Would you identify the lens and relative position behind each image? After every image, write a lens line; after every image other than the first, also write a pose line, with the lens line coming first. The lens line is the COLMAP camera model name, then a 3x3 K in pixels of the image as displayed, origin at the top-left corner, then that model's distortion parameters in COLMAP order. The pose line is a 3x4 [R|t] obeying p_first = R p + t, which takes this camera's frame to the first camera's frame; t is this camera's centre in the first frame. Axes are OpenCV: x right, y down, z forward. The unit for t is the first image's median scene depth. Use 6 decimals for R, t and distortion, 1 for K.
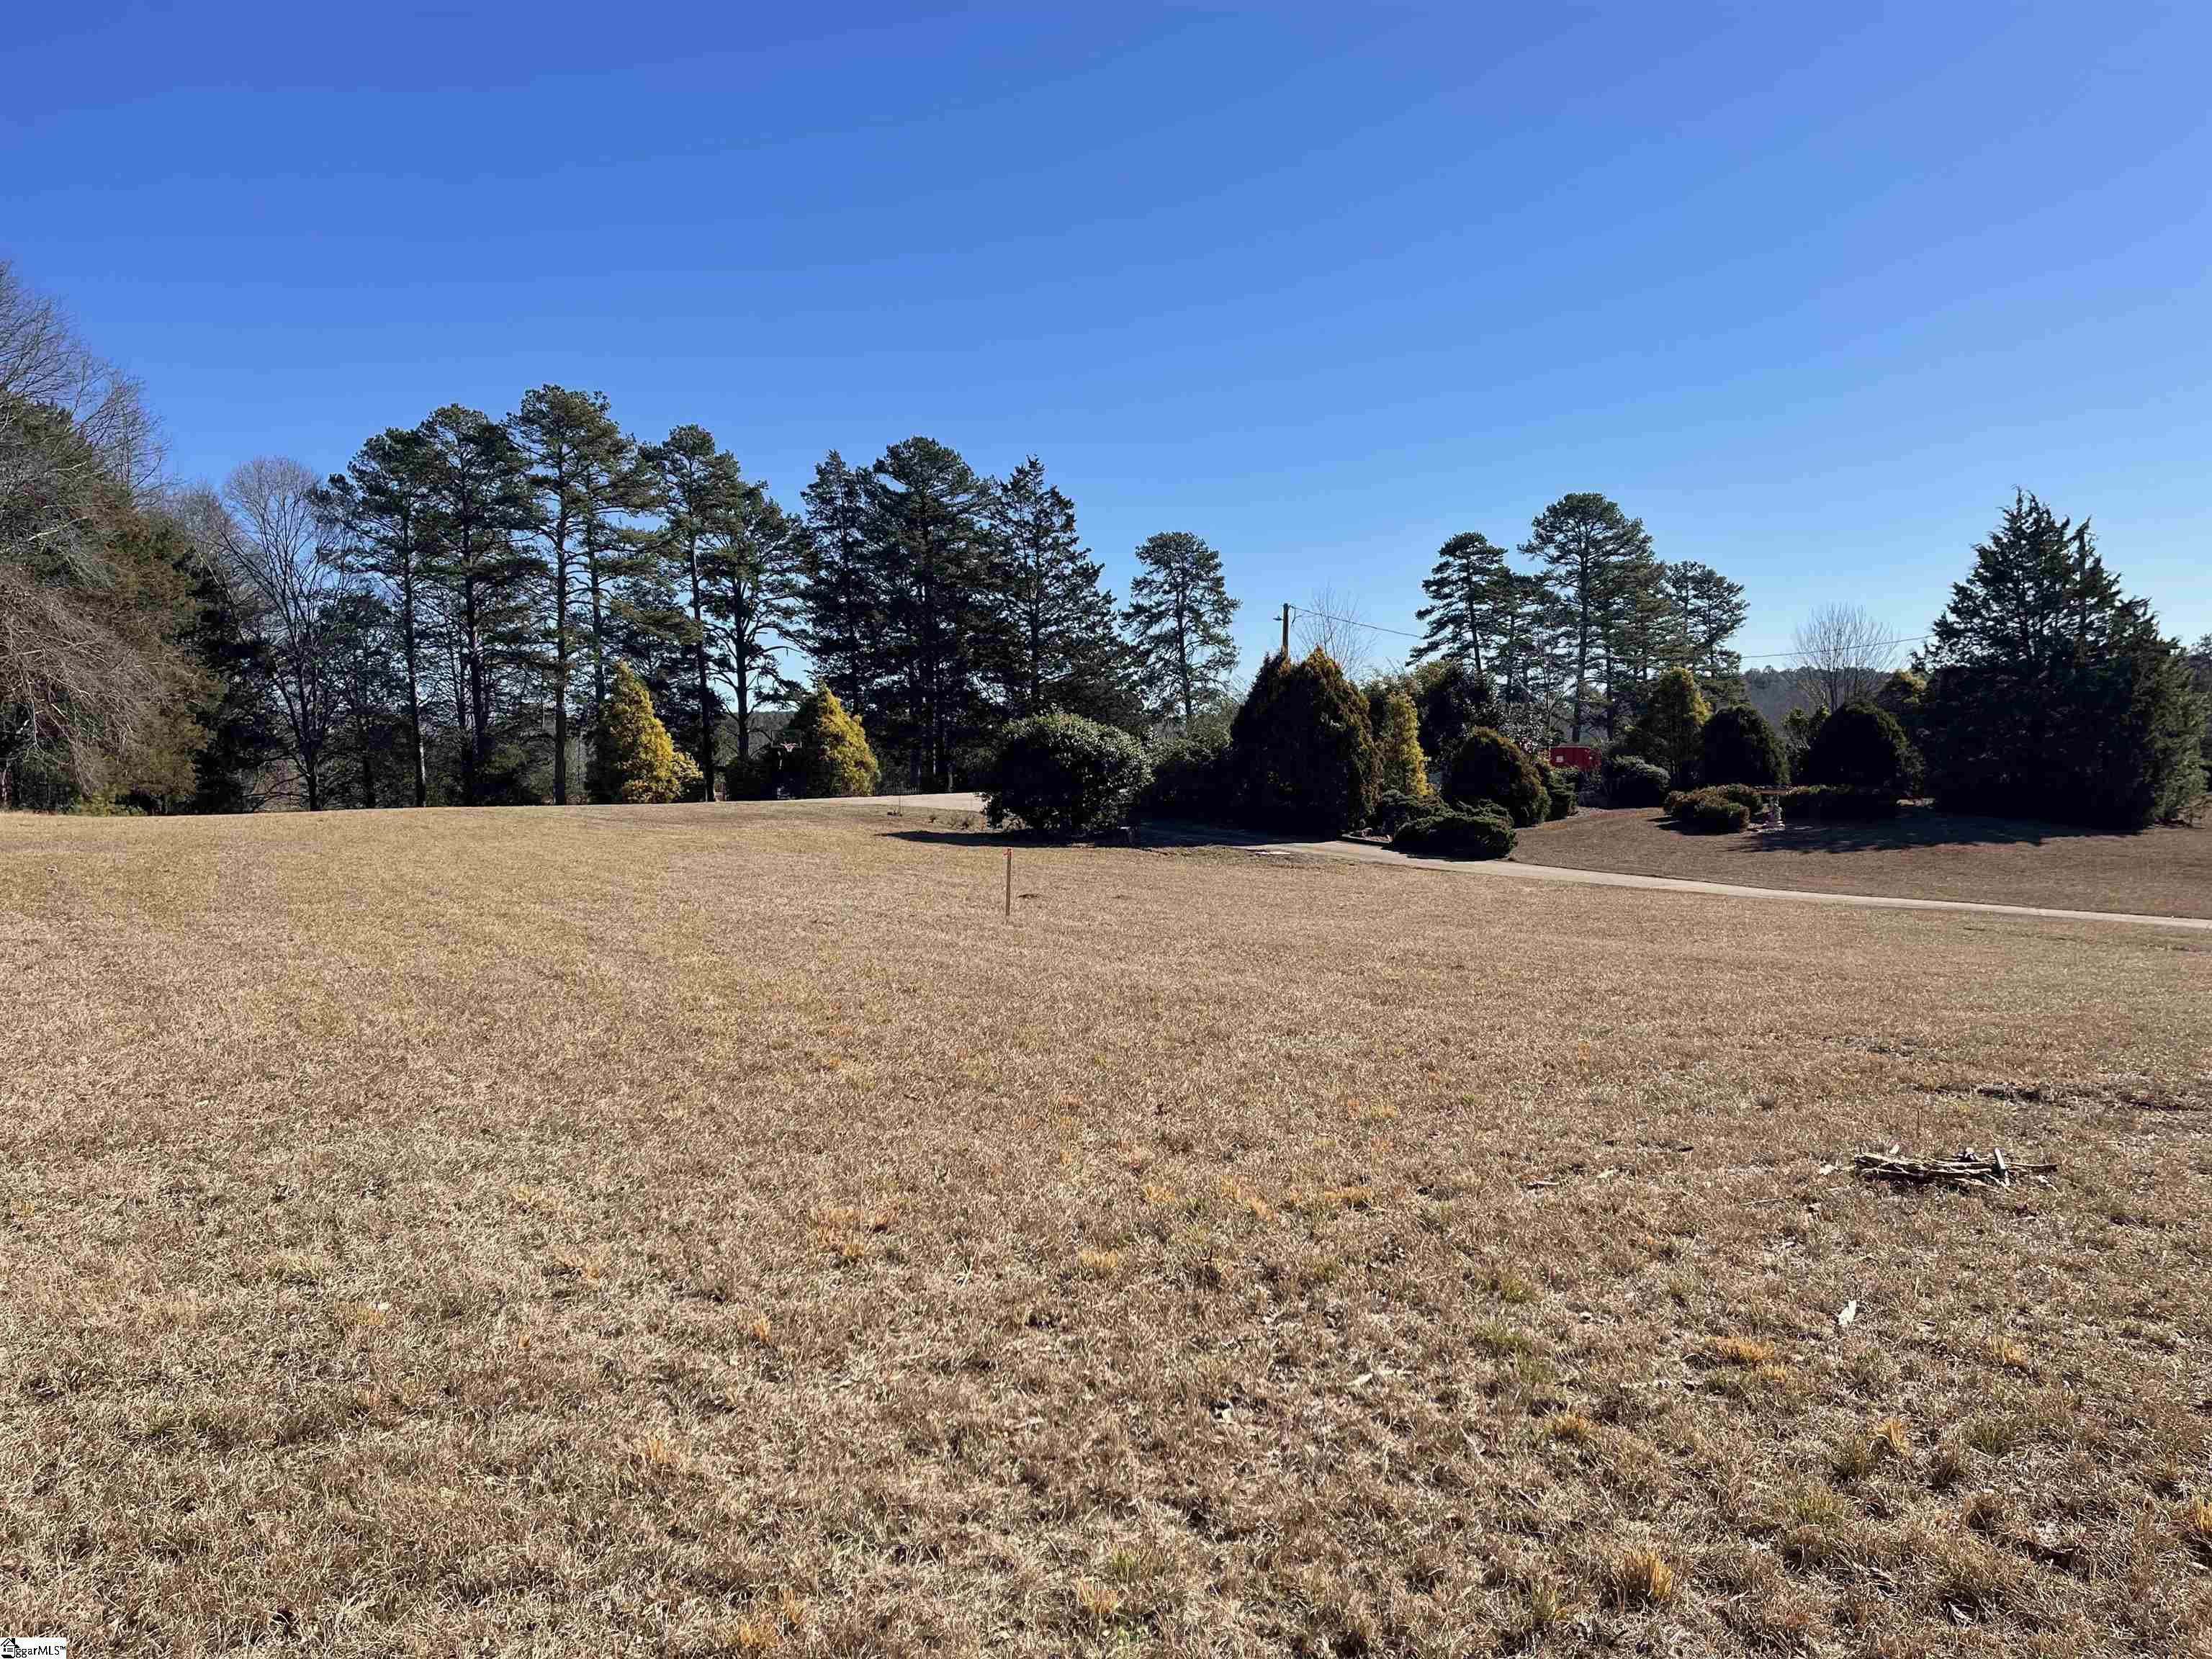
lens RADIAL K [[1621.7, 0, 1107.0], [0, 1621.7, 863.0], [0, 0, 1]] dist [0.003867, 0.001562]
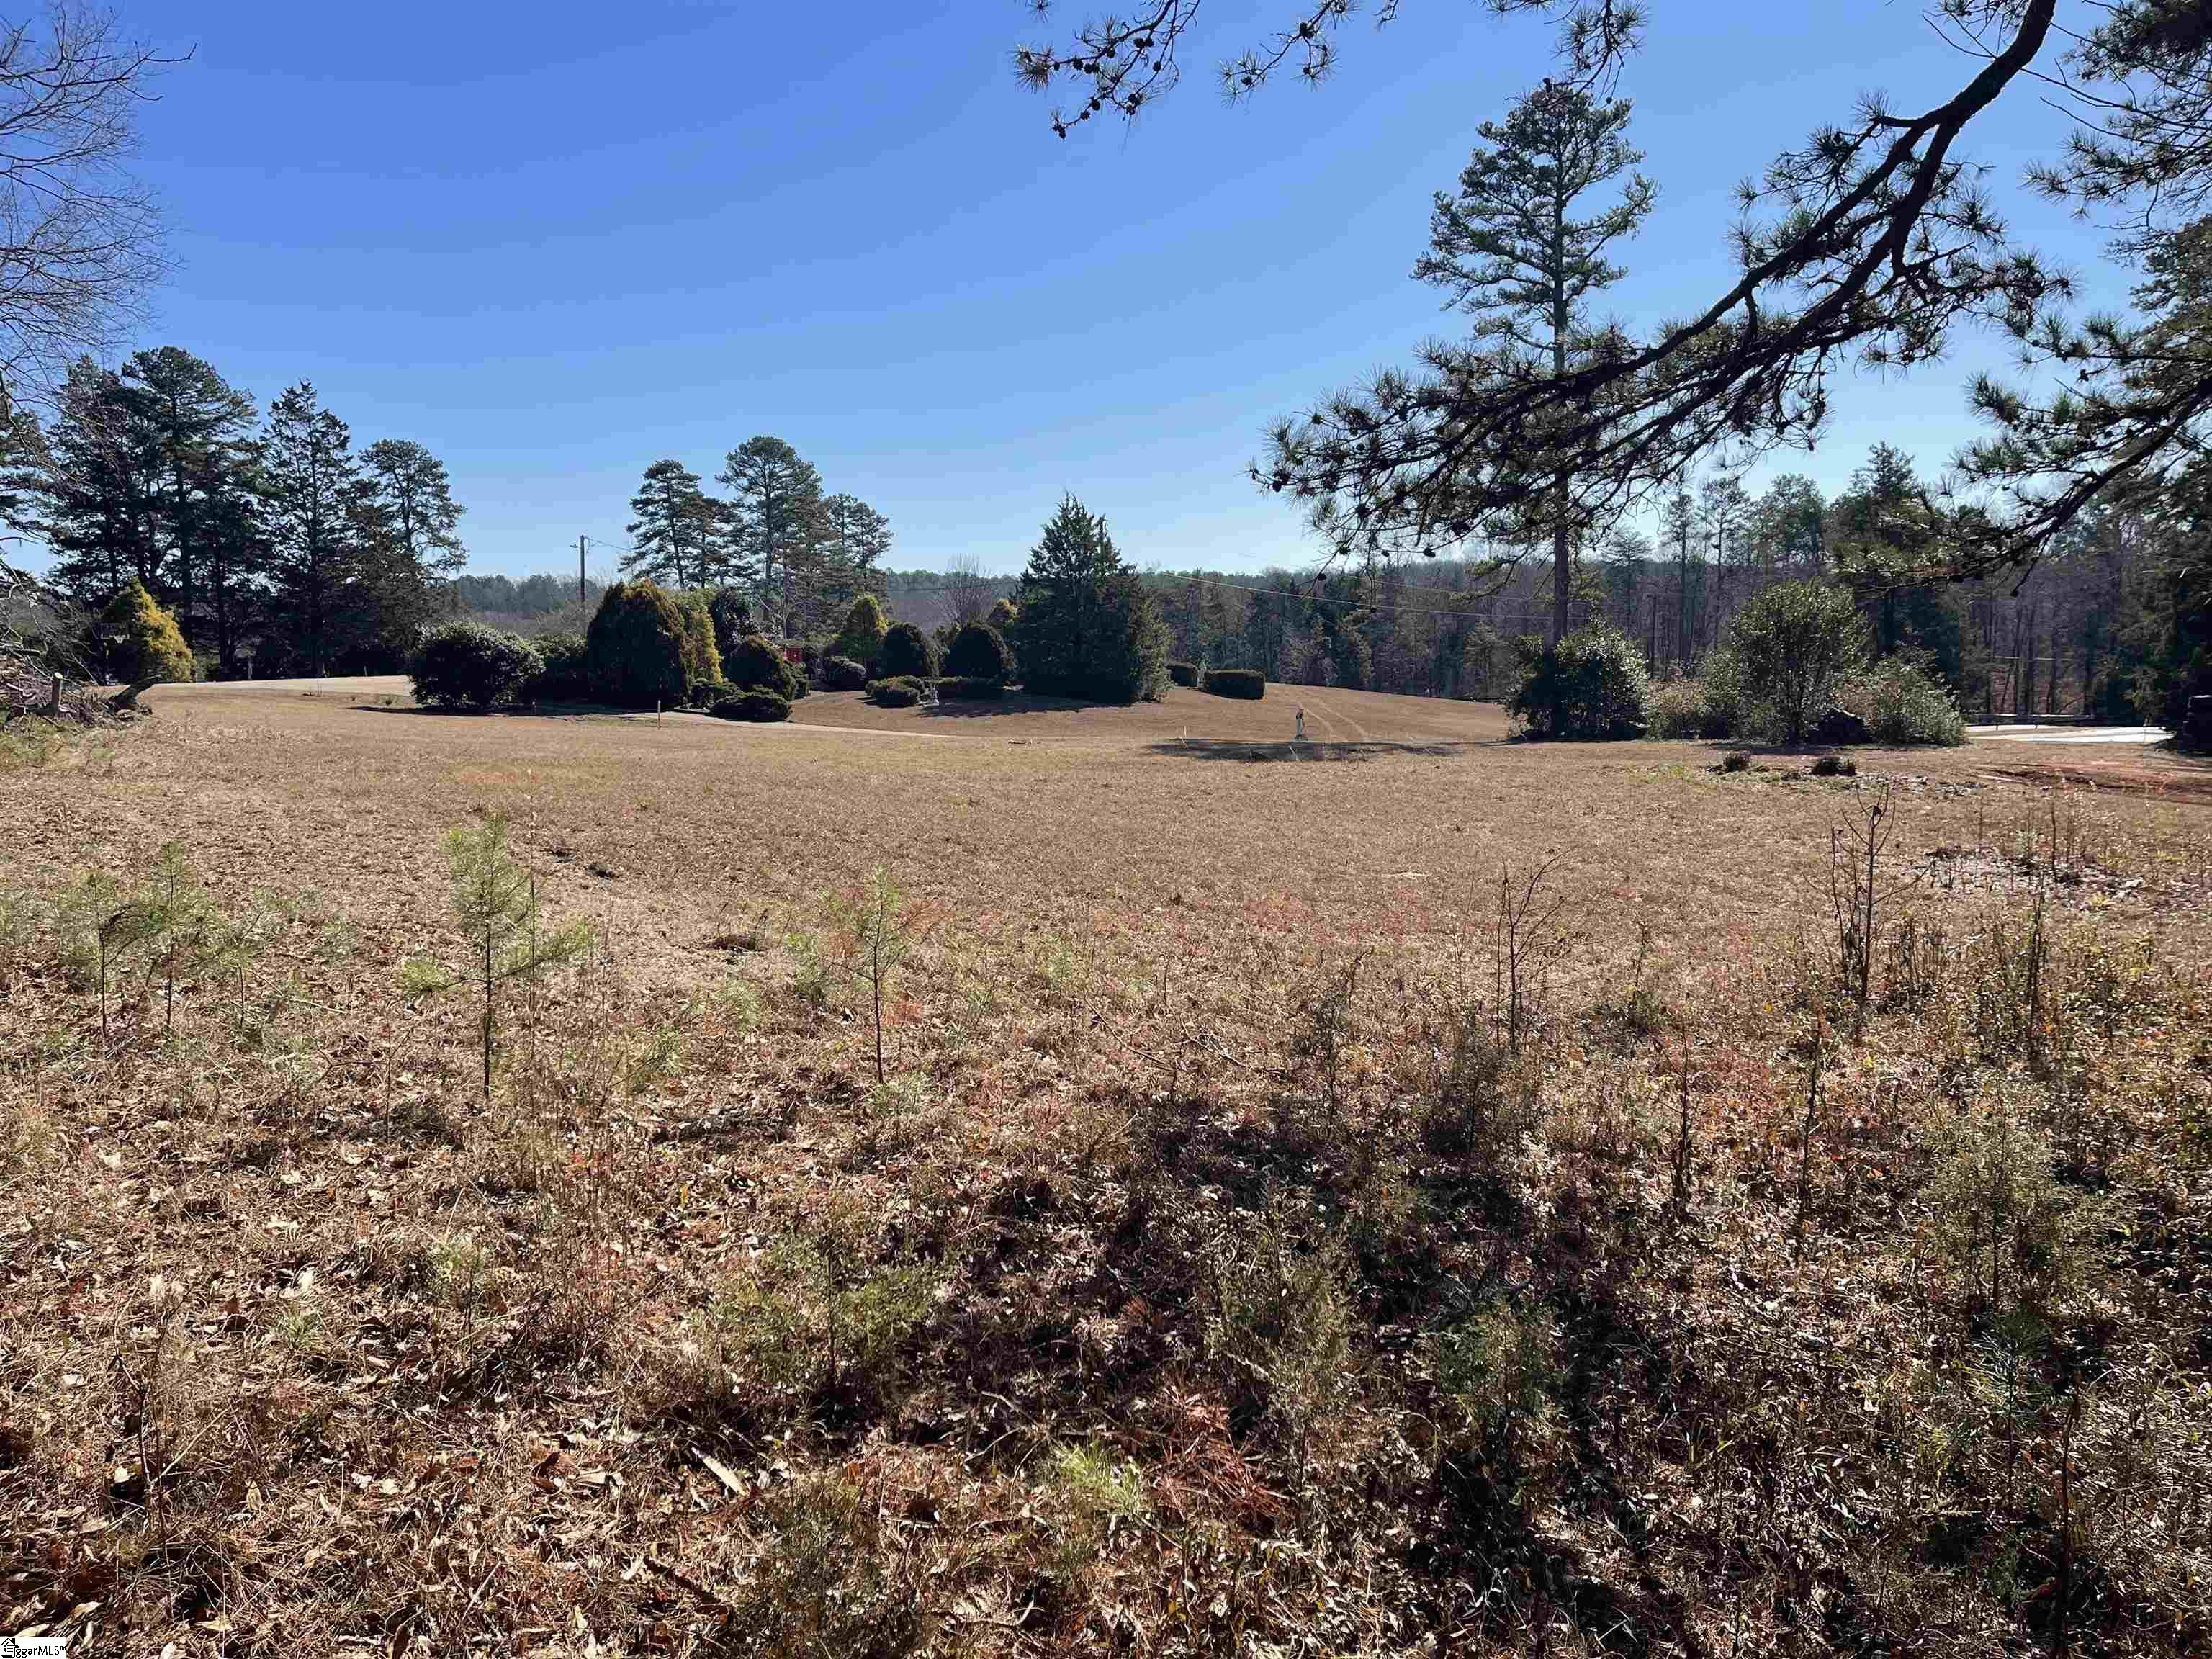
lens RADIAL K [[1610.1, 0, 1106.0], [0, 1610.1, 829.5], [0, 0, 1]] dist [0.084948, -0.180418]
pose [[0.868676, -0.042758, 0.493532, -0.118167], [0.019805, 0.998469, 0.051646, 0.012189], [-0.494985, -0.035089, 0.868193, -0.238575]]
